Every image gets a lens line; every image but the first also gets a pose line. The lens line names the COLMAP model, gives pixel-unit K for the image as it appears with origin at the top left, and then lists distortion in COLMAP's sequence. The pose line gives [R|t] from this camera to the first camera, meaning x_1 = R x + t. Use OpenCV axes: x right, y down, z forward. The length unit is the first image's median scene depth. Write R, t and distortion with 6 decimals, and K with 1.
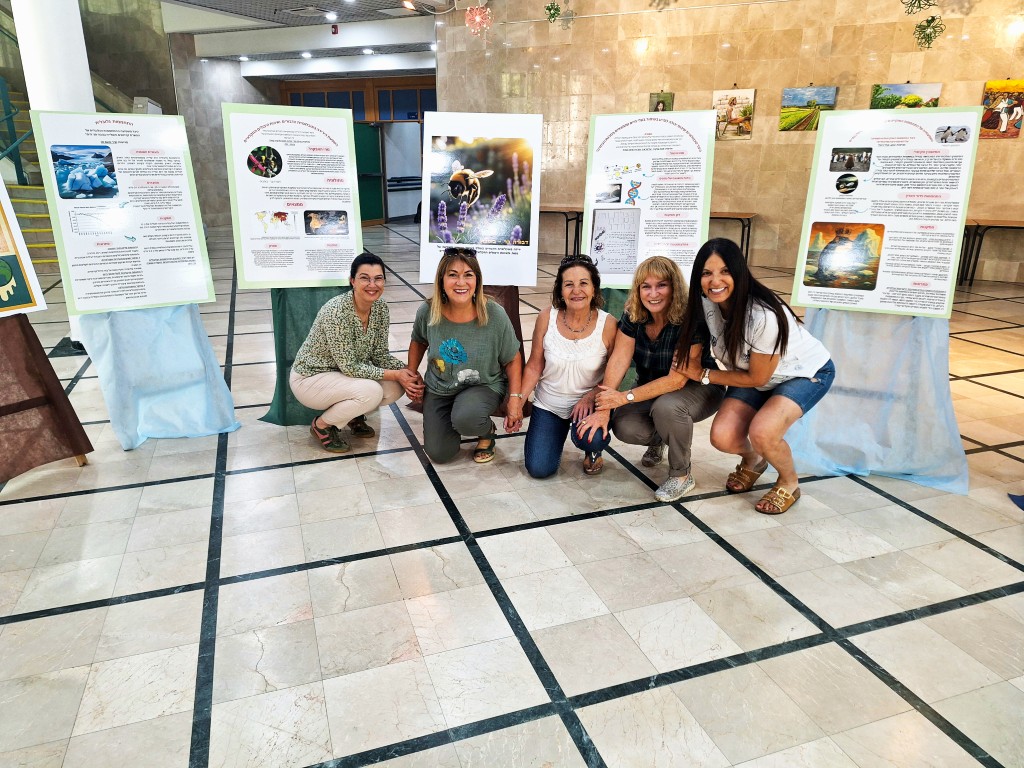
lens RADIAL K [[701.8, 0, 506.7], [0, 701.8, 375.0], [0, 0, 1]] dist [0.070652, -0.068480]
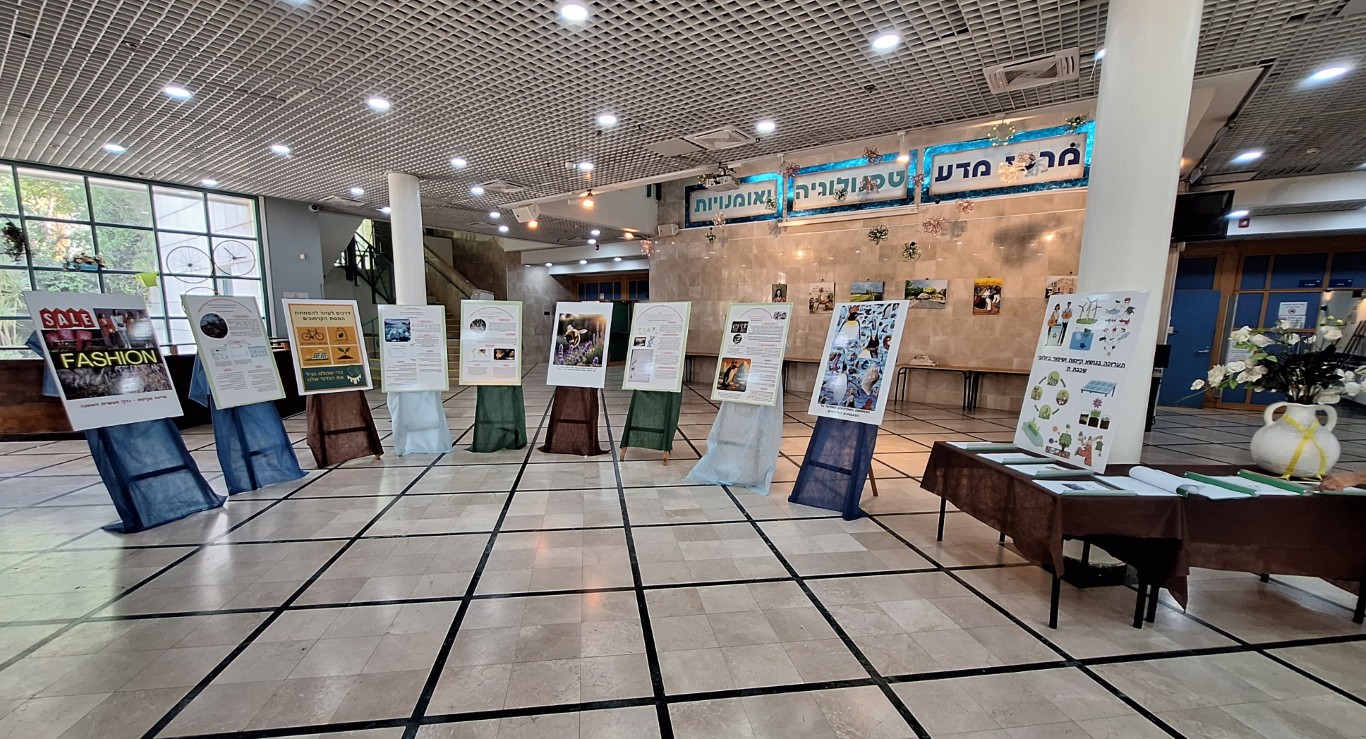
lens RADIAL K [[558.7, 0, 672.6], [0, 558.7, 407.4], [0, 0, 1]] dist [-0.001986, 0.000071]
pose [[0.980447, 0.035383, -0.193578, 0.524481], [-0.063328, 0.988104, -0.140140, 0.127223], [0.186317, 0.149658, 0.971024, -0.439431]]
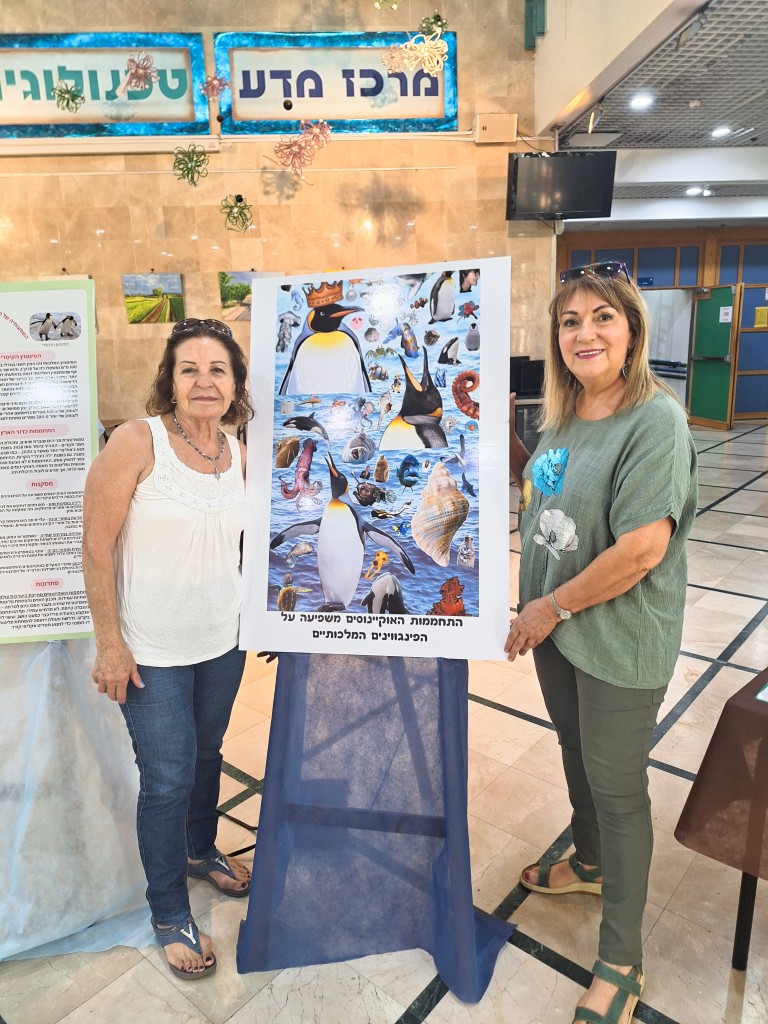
lens RADIAL K [[701.8, 0, 382.2], [0, 701.8, 498.3], [0, 0, 1]] dist [0.070652, -0.068480]
pose [[0.869926, -0.143106, 0.471963, 0.458392], [0.184795, 0.981840, -0.042908, -0.099685], [-0.457252, 0.124544, 0.880573, 0.307584]]
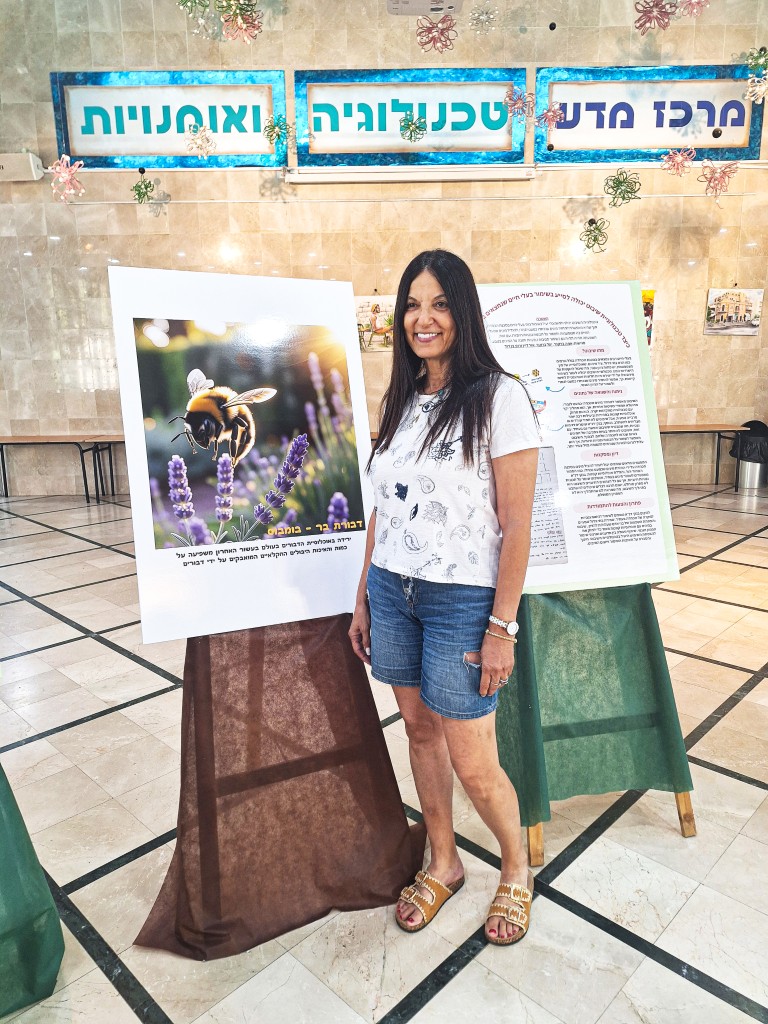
lens RADIAL K [[704.1, 0, 368.4], [0, 704.1, 517.6], [0, 0, 1]] dist [0.054243, -0.055350]
pose [[0.900337, -0.105542, 0.422203, -0.176748], [0.147748, 0.986655, -0.068427, -0.157250], [-0.409347, 0.123987, 0.903915, 0.538611]]
